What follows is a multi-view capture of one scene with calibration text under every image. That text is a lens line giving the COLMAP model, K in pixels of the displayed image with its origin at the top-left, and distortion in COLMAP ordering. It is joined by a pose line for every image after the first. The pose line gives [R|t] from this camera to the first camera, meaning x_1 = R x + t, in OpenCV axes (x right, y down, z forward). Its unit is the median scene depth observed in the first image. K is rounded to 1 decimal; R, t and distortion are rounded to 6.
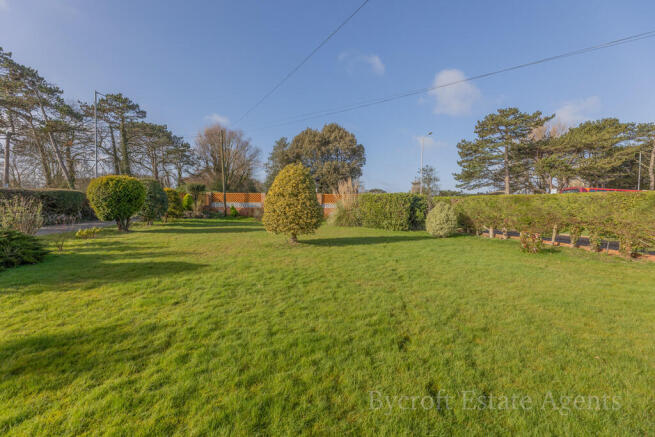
lens RADIAL K [[262.5, 0, 329.1], [0, 262.5, 219.1], [0, 0, 1]] dist [-0.011316, -0.000444]
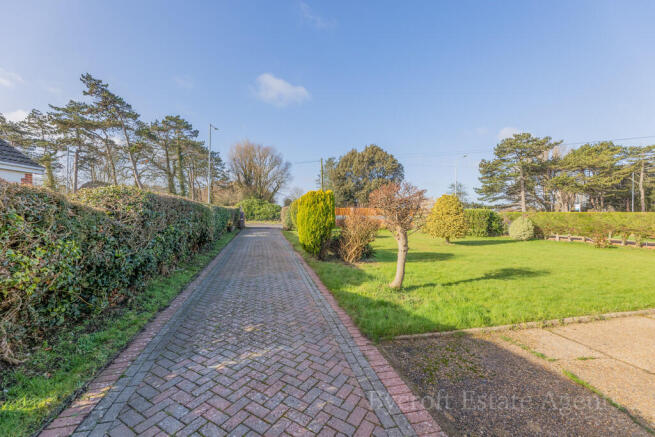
lens RADIAL K [[262.5, 0, 326.0], [0, 262.5, 218.9], [0, 0, 1]] dist [-0.011316, -0.000444]
pose [[0.999660, -0.000397, 0.026086, -0.228668], [0.001282, 0.999424, -0.033921, -0.001293], [-0.026057, 0.033943, 0.999084, -0.138340]]
